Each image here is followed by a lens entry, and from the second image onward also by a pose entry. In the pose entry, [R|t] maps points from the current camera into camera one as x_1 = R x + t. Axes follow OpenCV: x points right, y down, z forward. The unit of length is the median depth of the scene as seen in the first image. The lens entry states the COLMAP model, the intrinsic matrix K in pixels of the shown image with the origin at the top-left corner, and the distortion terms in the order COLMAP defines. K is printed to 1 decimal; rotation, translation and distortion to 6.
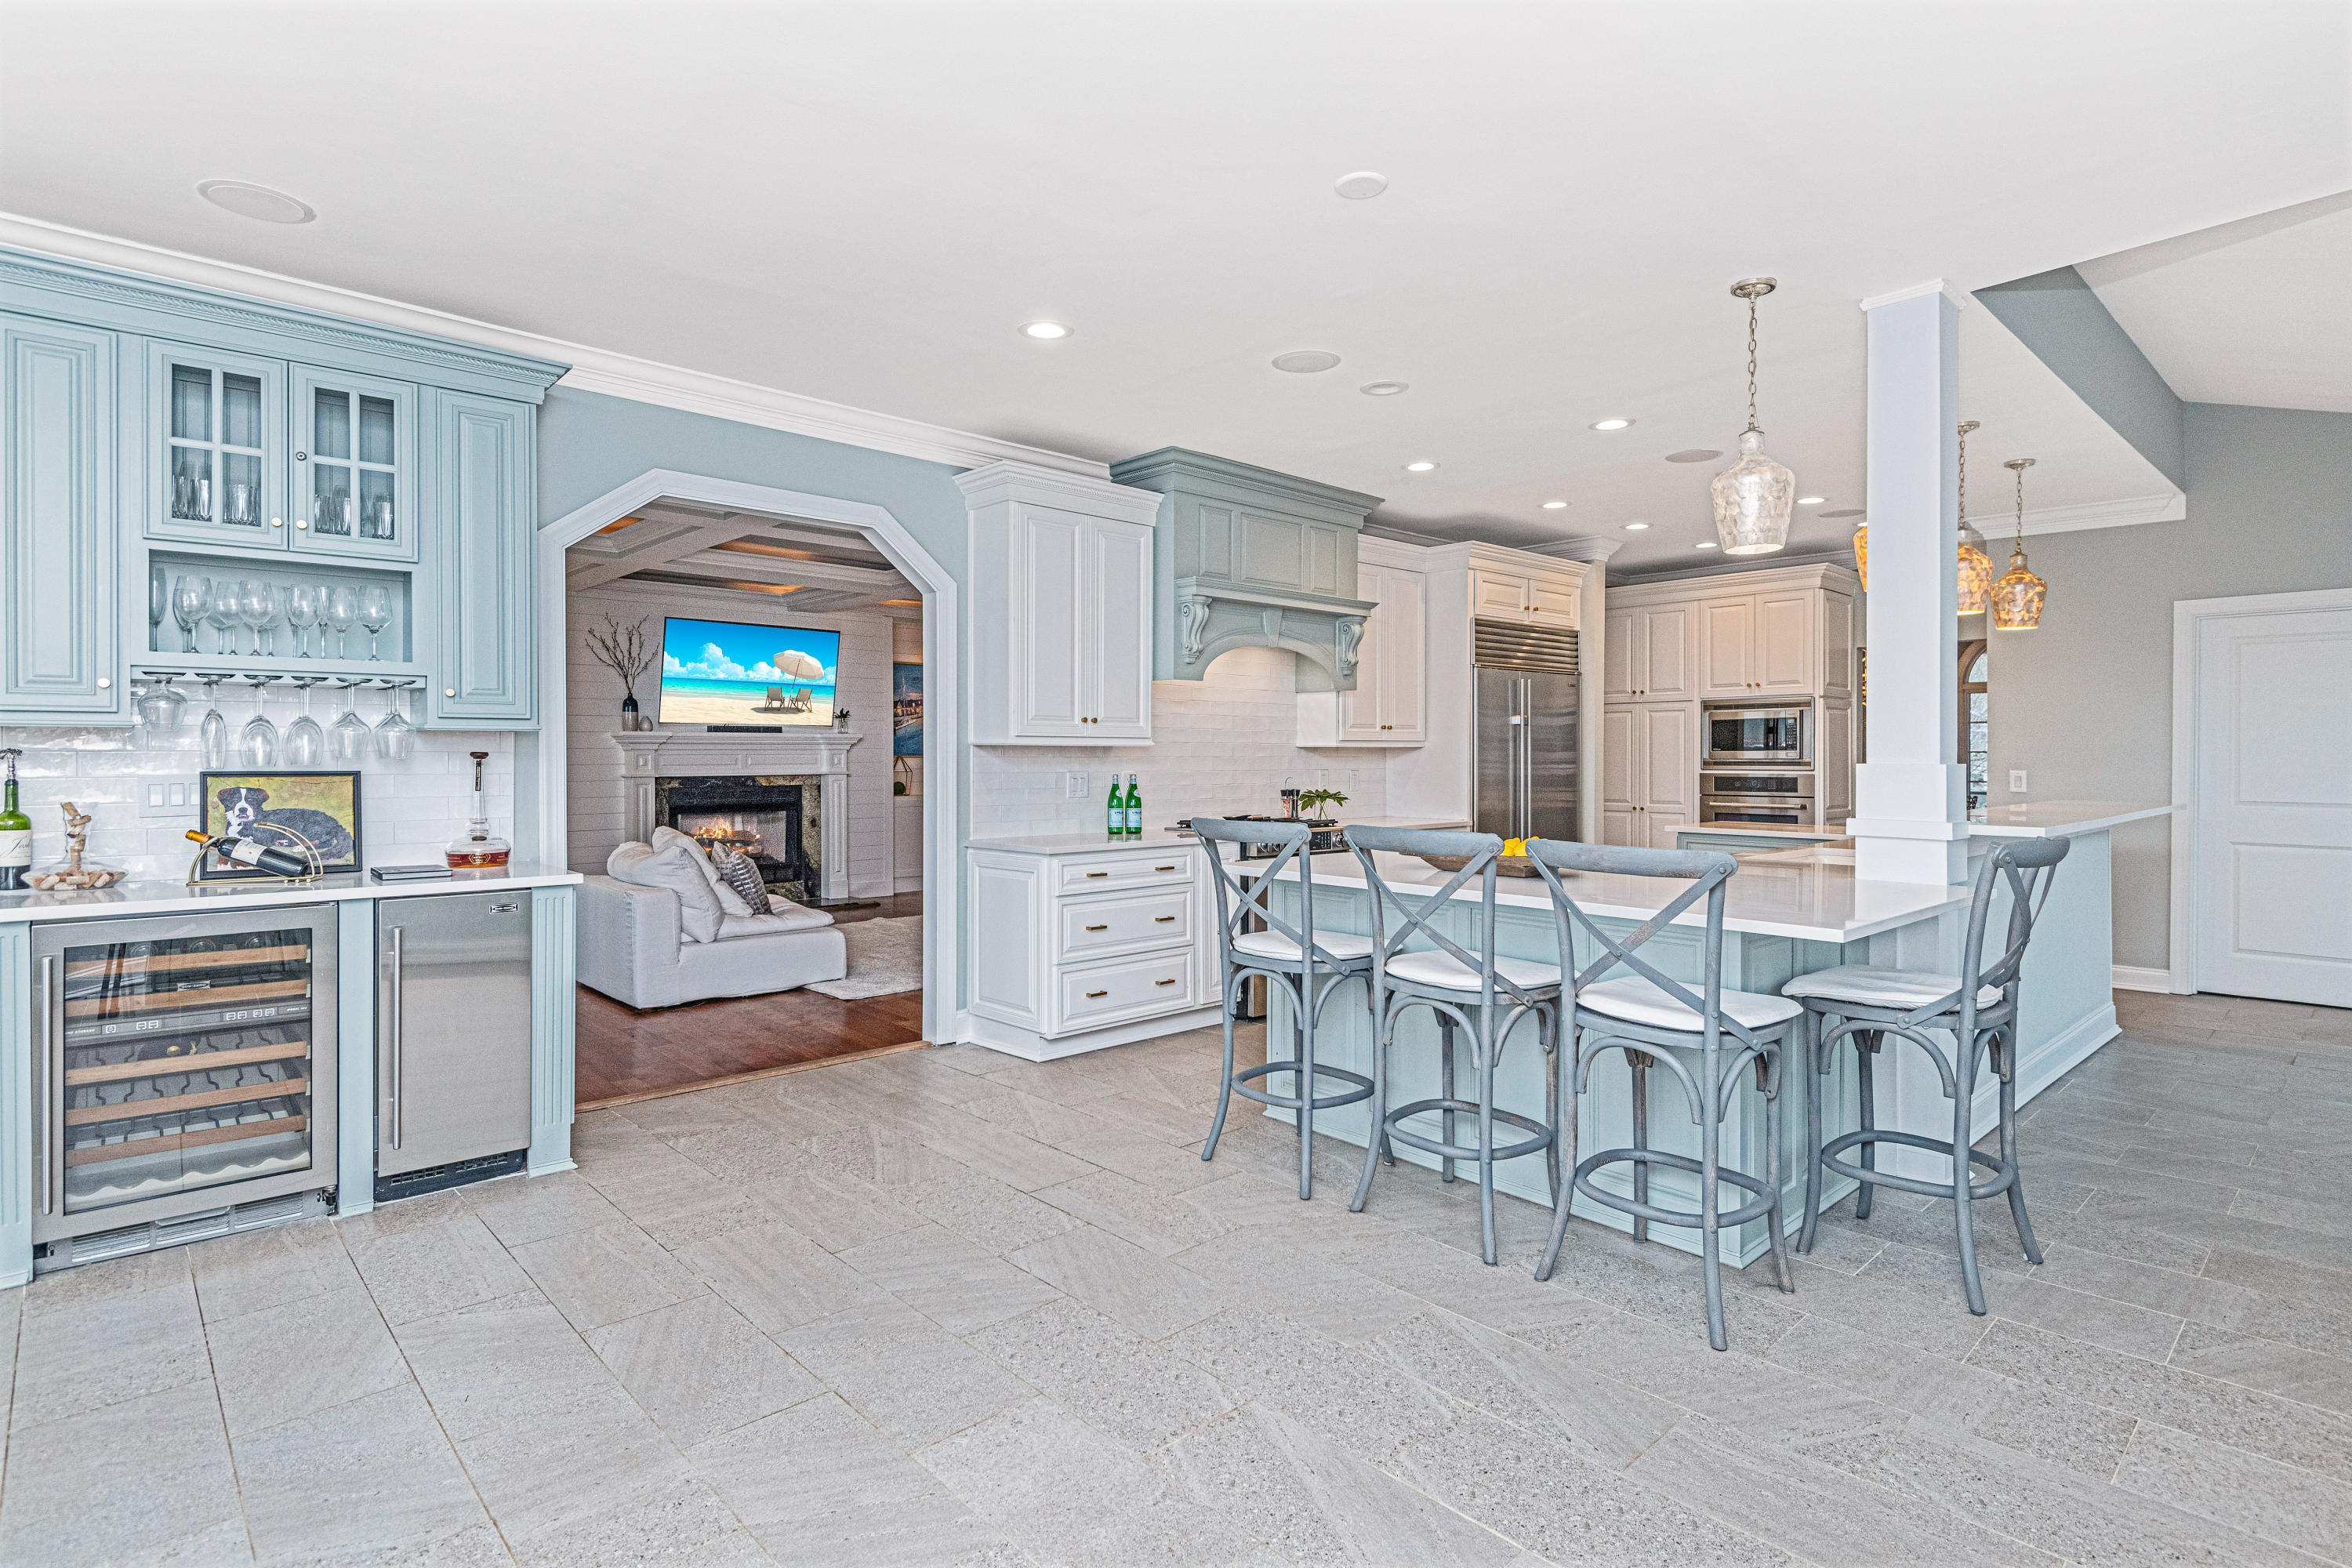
lens RADIAL K [[1197.8, 0, 1179.5], [0, 1197.8, 750.0], [0, 0, 1]] dist [0.020346, -0.000434]
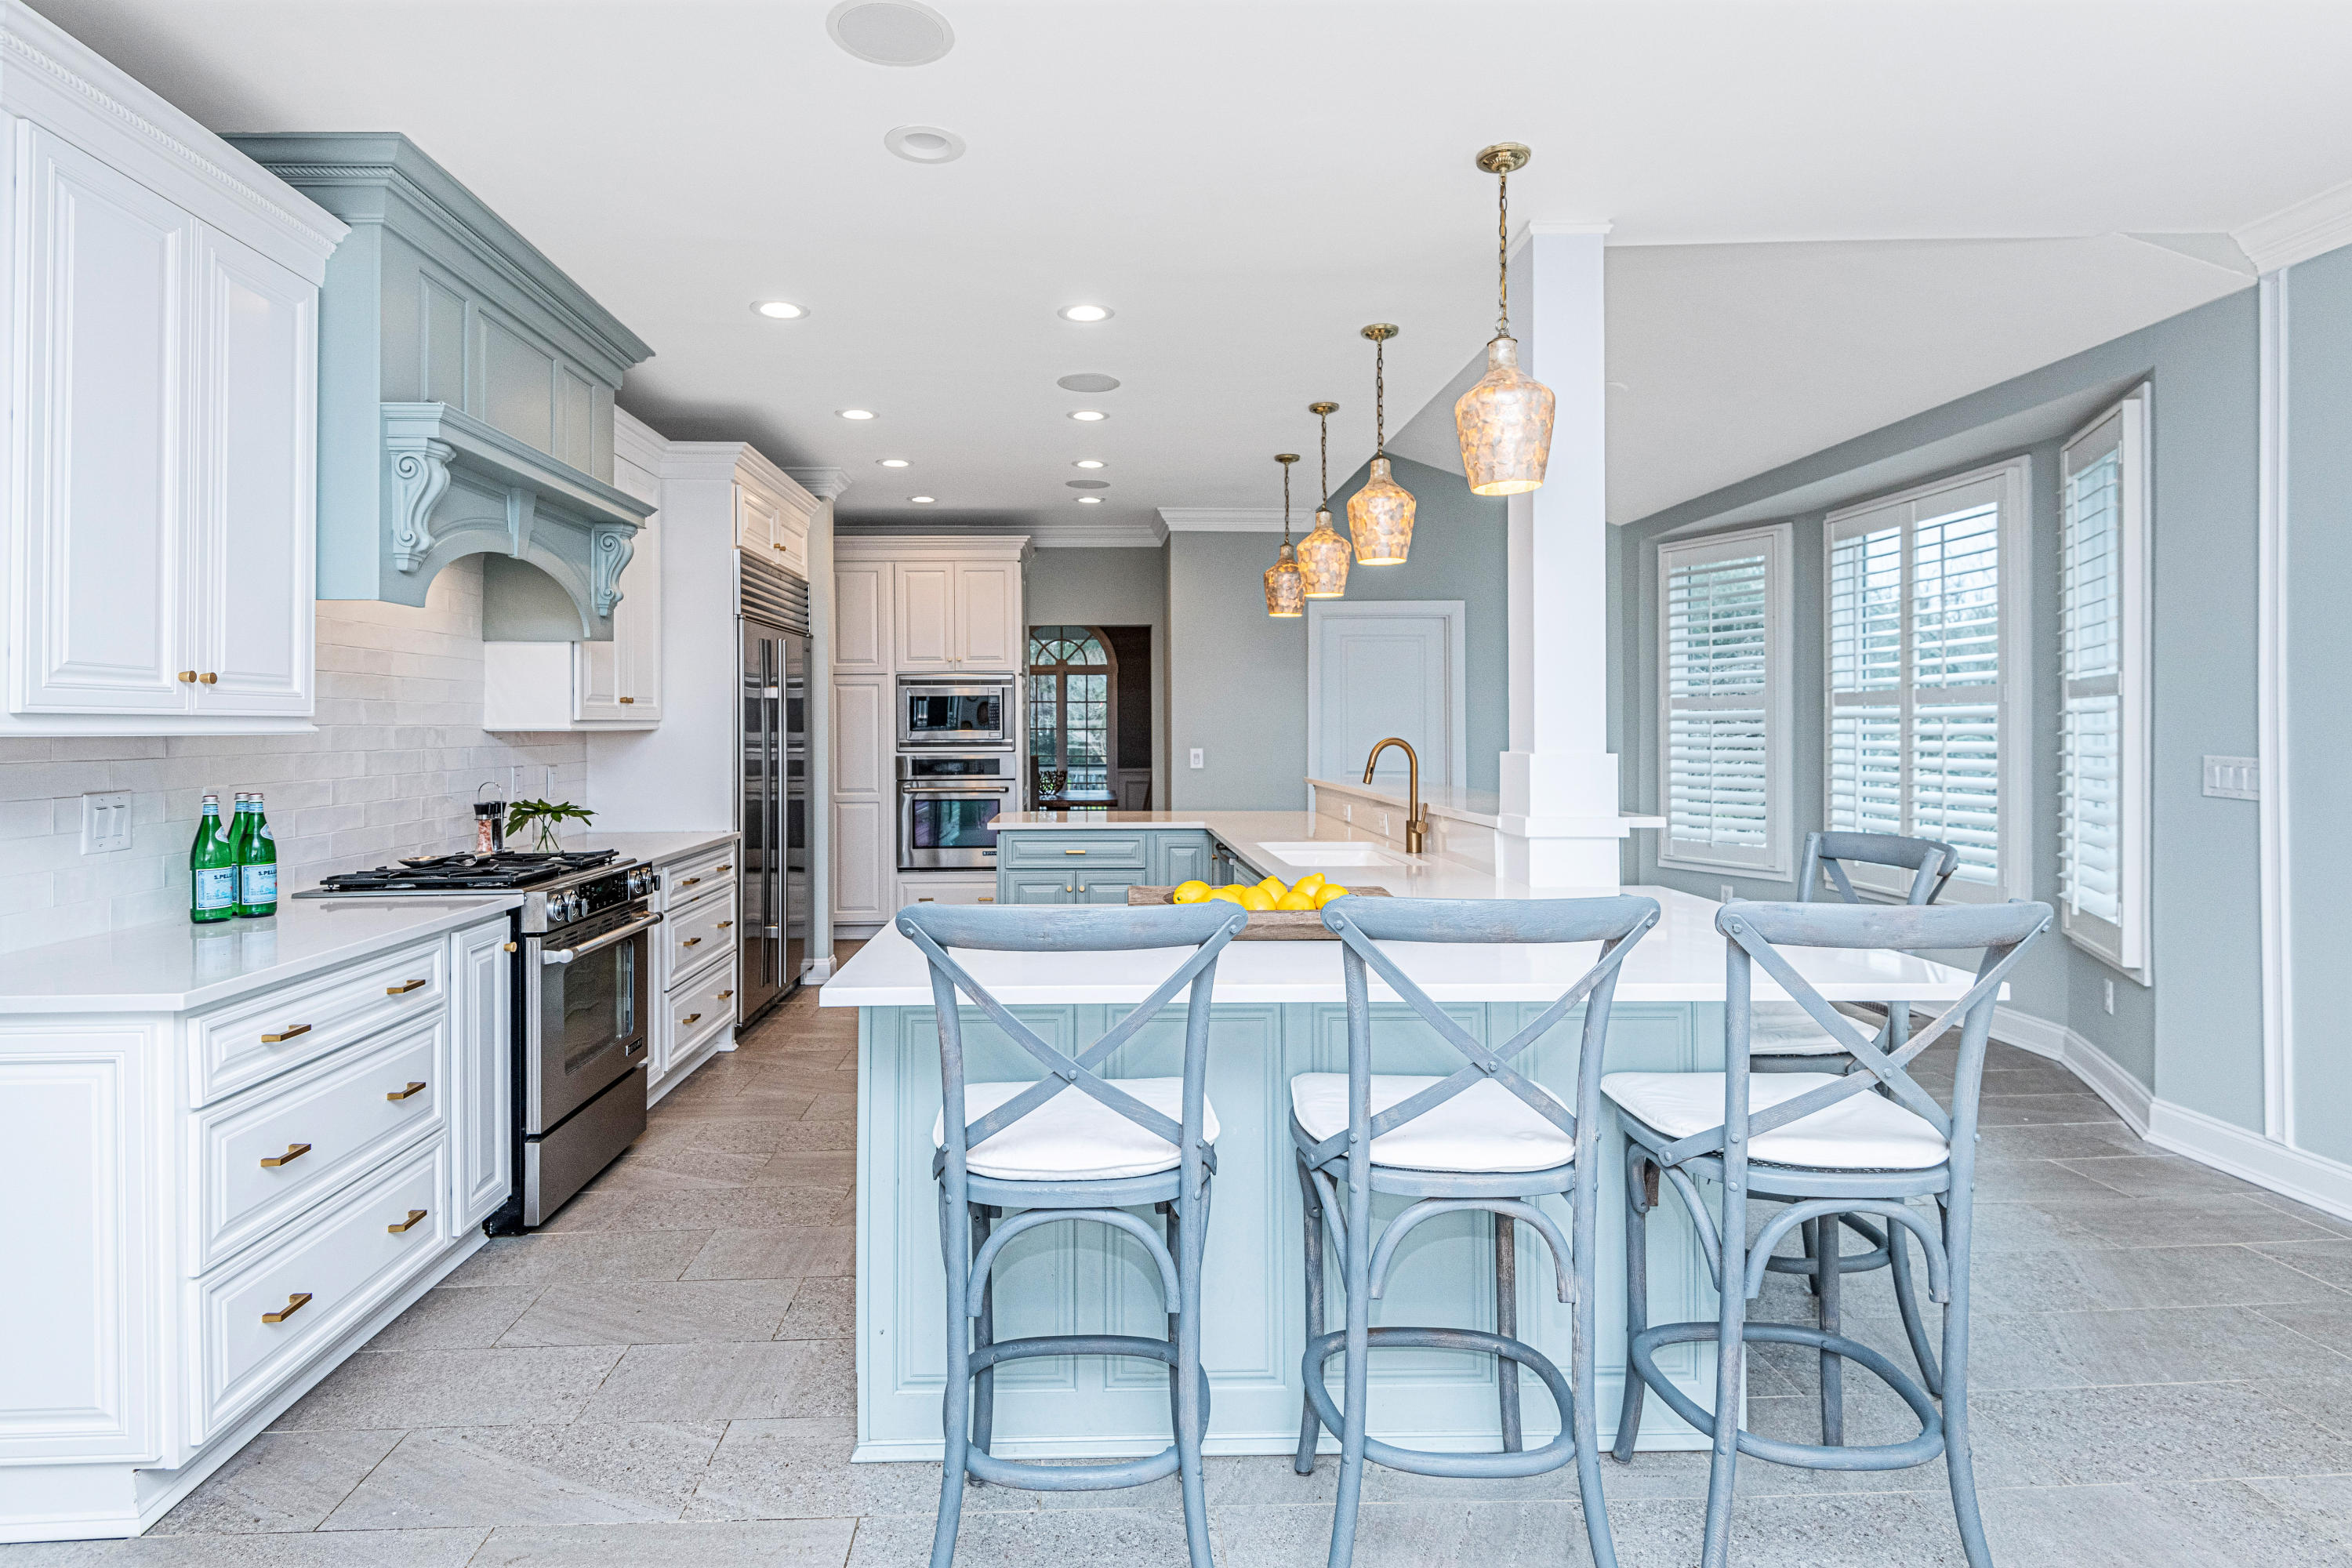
lens RADIAL K [[1201.8, 0, 1165.9], [0, 1201.8, 716.6], [0, 0, 1]] dist [-0.000536, -0.001035]
pose [[0.645504, 0.002783, 0.763752, -0.169356], [0.002531, 0.999980, -0.005783, -0.006527], [-0.763752, 0.005666, 0.645484, 0.407059]]
